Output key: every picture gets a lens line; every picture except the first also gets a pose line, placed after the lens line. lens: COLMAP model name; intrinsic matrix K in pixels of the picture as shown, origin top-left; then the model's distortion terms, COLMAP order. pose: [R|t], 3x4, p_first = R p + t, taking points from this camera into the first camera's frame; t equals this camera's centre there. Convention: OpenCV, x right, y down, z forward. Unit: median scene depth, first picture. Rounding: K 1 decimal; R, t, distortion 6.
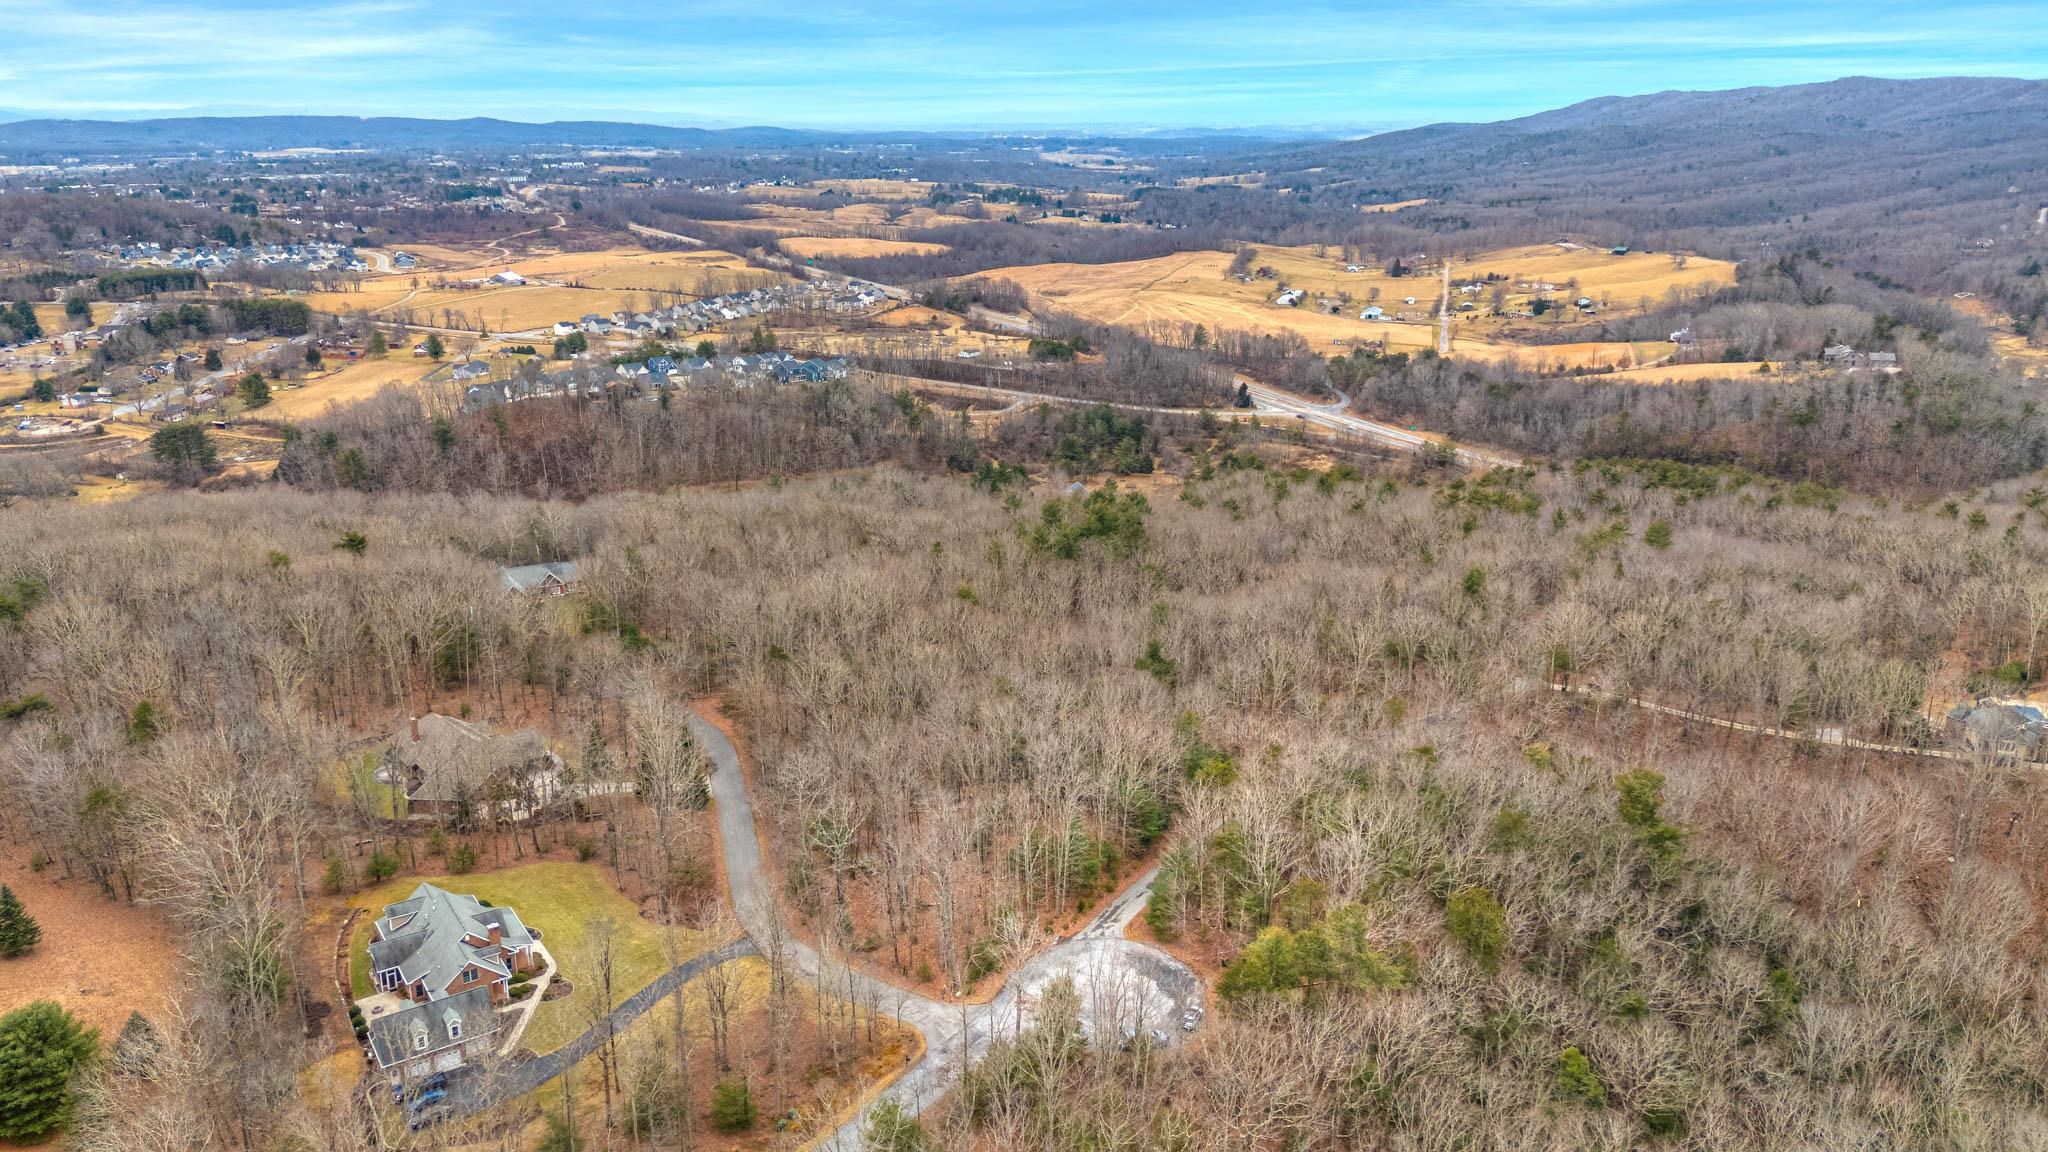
lens RADIAL K [[1490.8, 0, 1023.9], [0, 1490.8, 585.2], [0, 0, 1]] dist [0.082233, -0.077935]
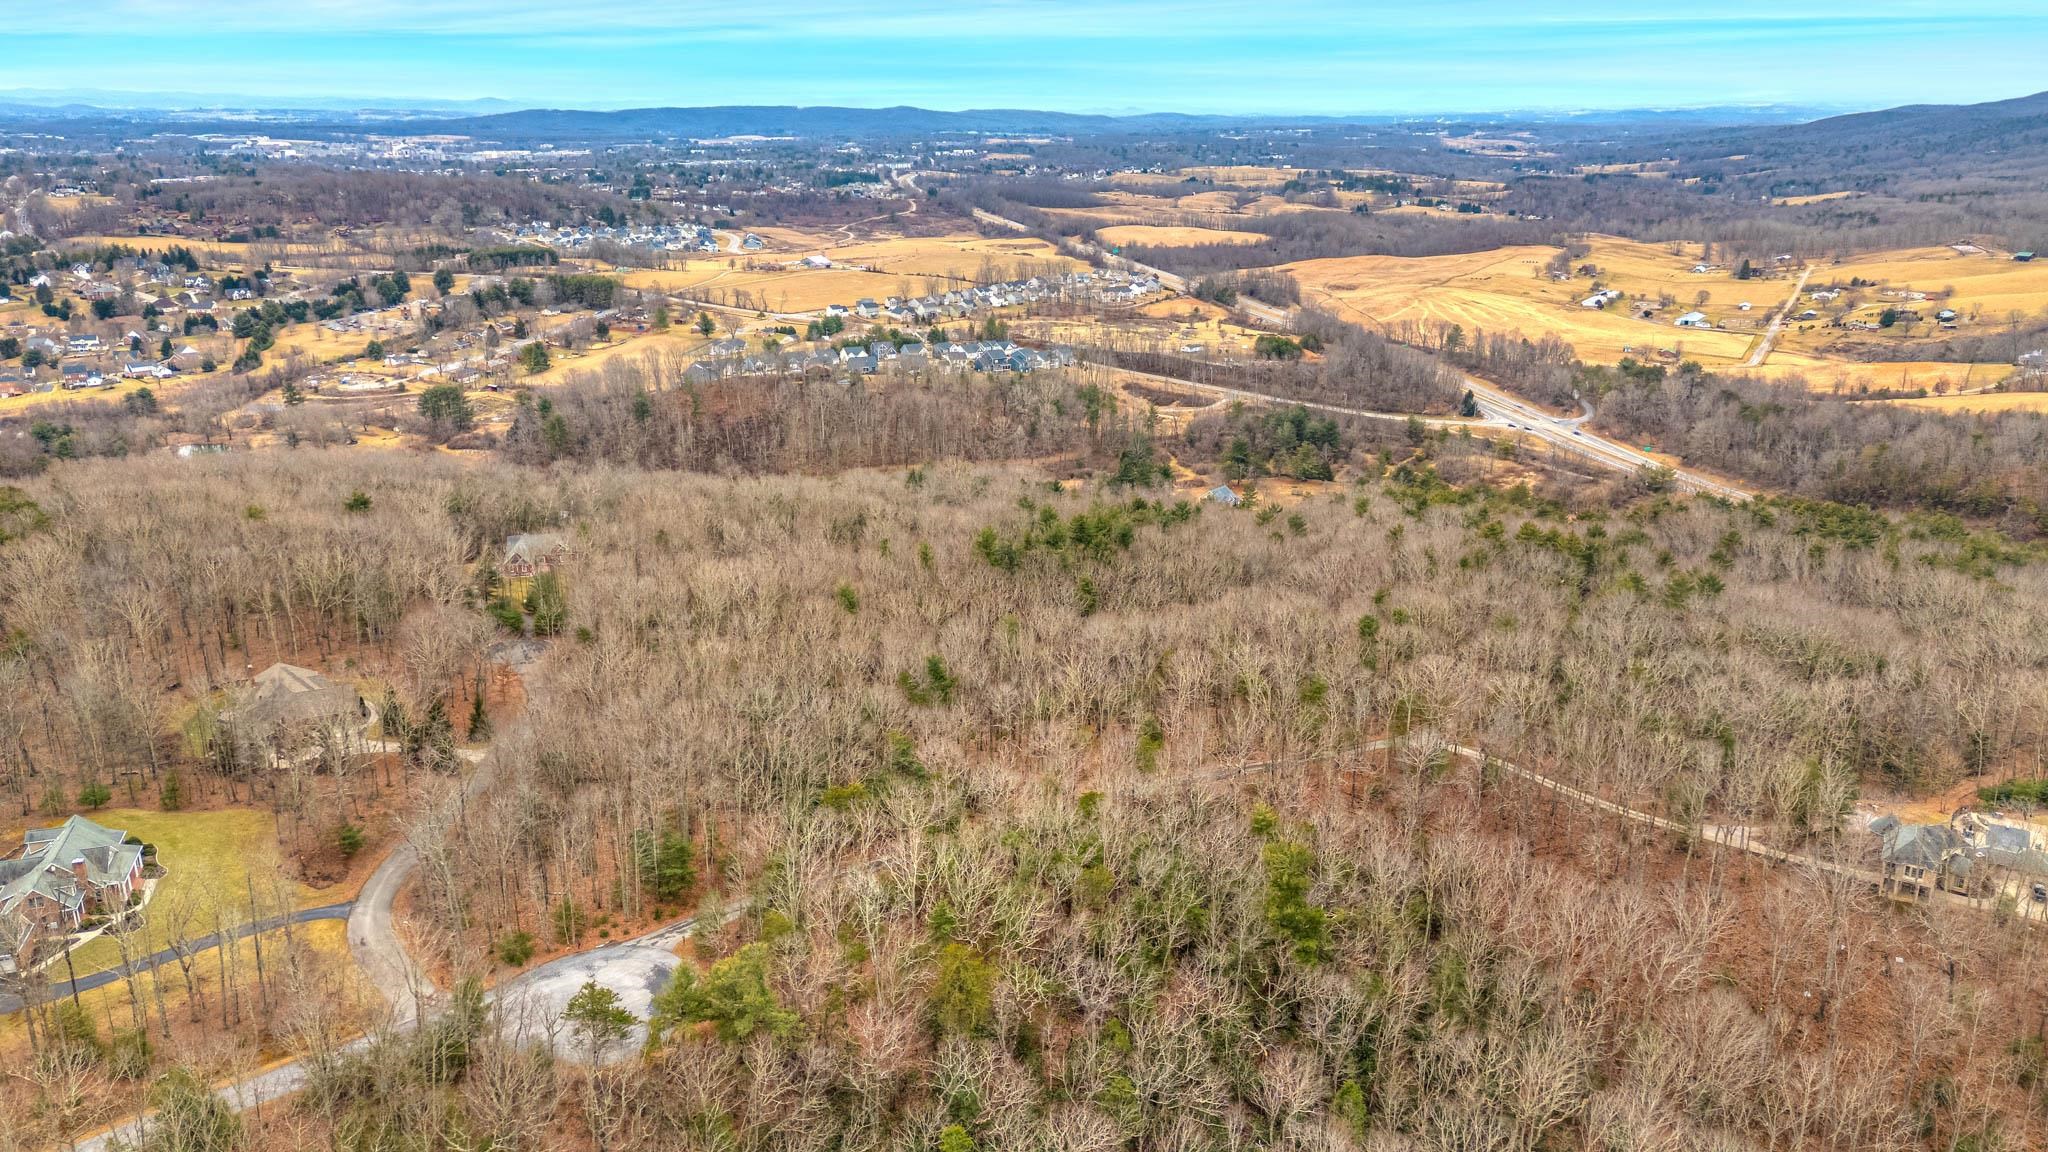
lens RADIAL K [[1490.8, 0, 1025.0], [0, 1490.8, 570.9], [0, 0, 1]] dist [0.082233, -0.077935]
pose [[0.965618, 0.076103, -0.248577, 0.089355], [-0.076062, 0.997055, 0.009782, -0.007684], [0.248590, 0.009462, 0.968563, 0.013877]]
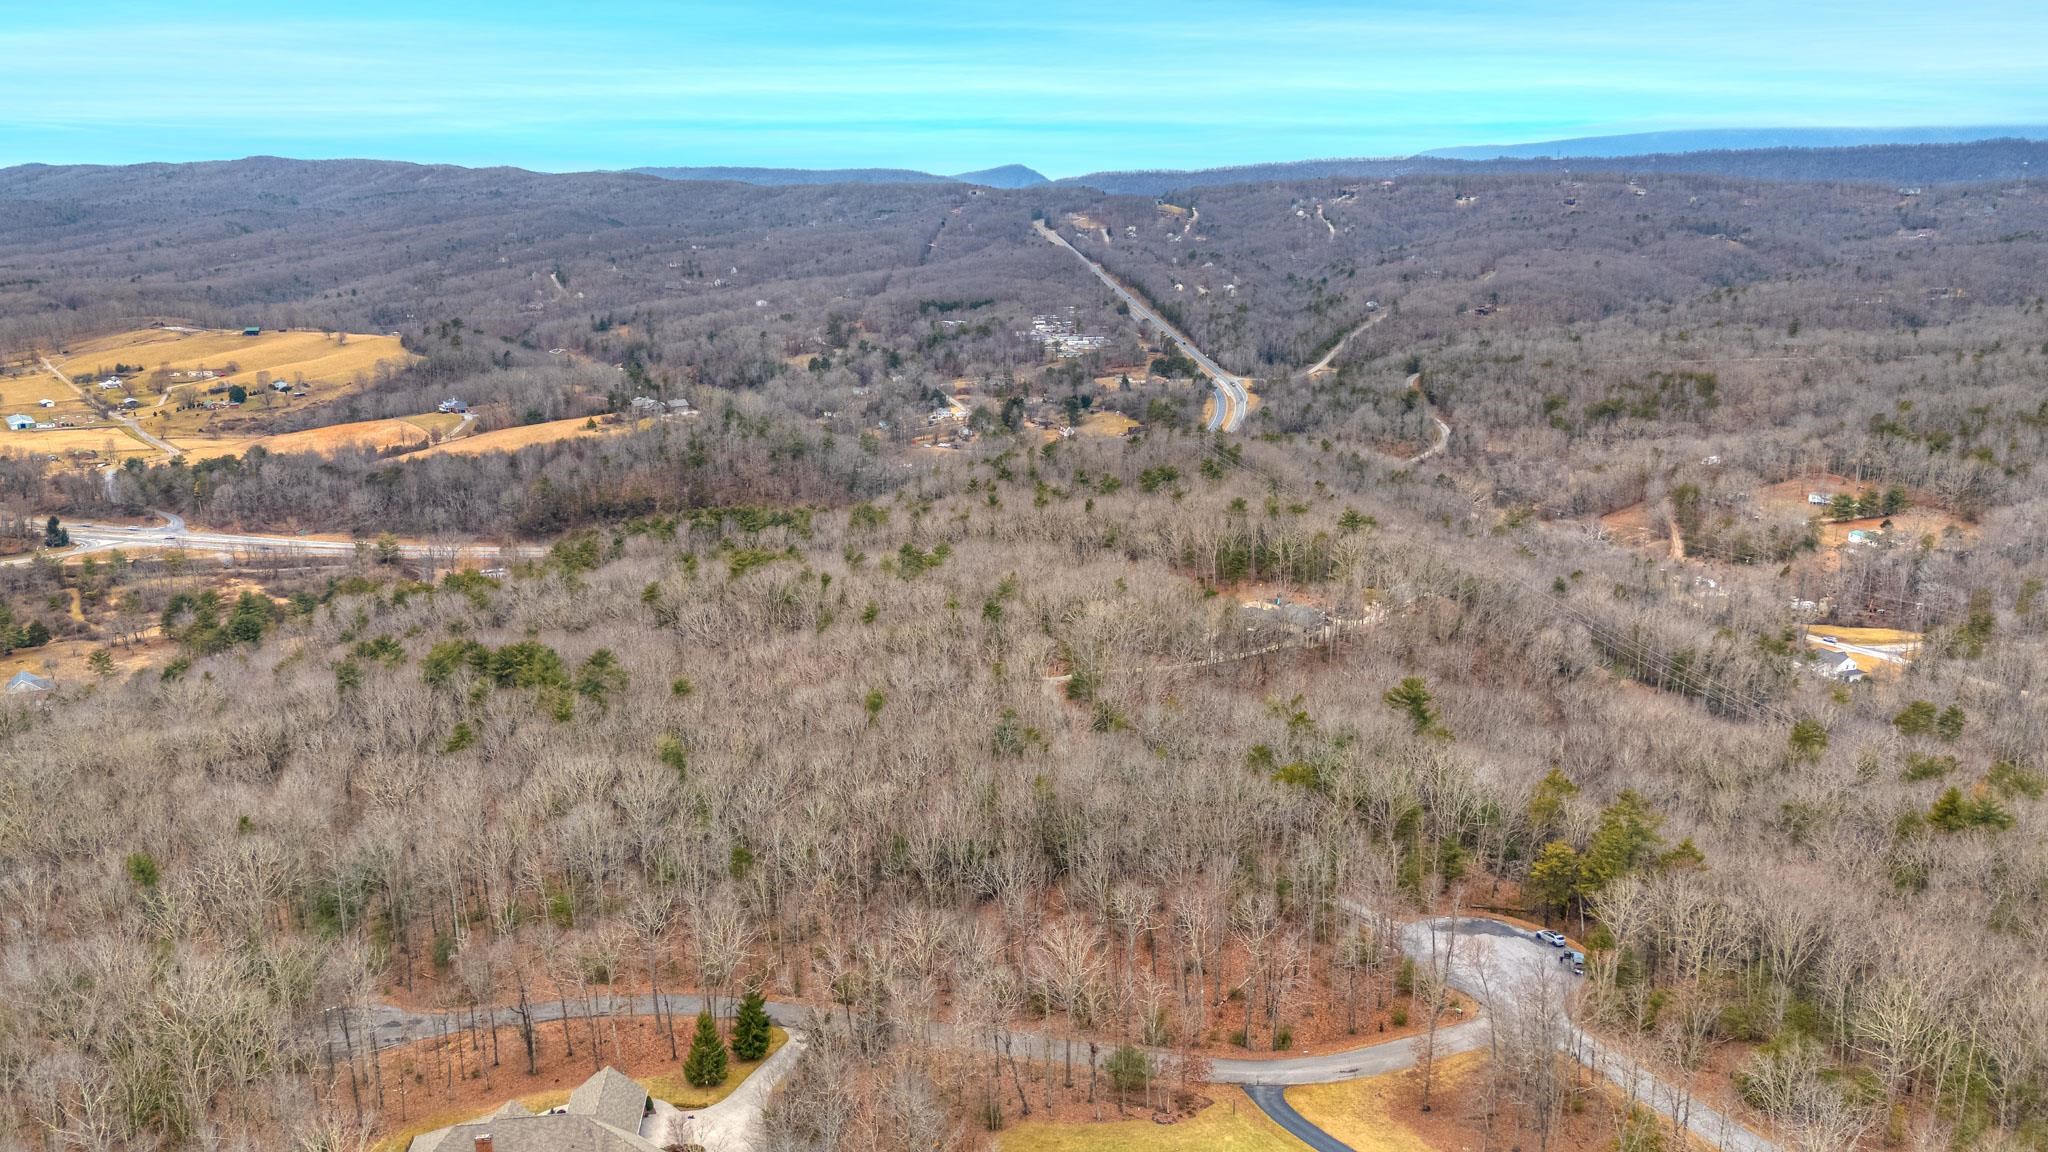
lens RADIAL K [[1490.8, 0, 1028.8], [0, 1490.8, 591.7], [0, 0, 1]] dist [0.082233, -0.077935]
pose [[0.562738, -0.209297, 0.799700, -0.157763], [0.243538, 0.966455, 0.081565, -0.027116], [-0.789946, 0.148858, 0.594833, 0.088821]]
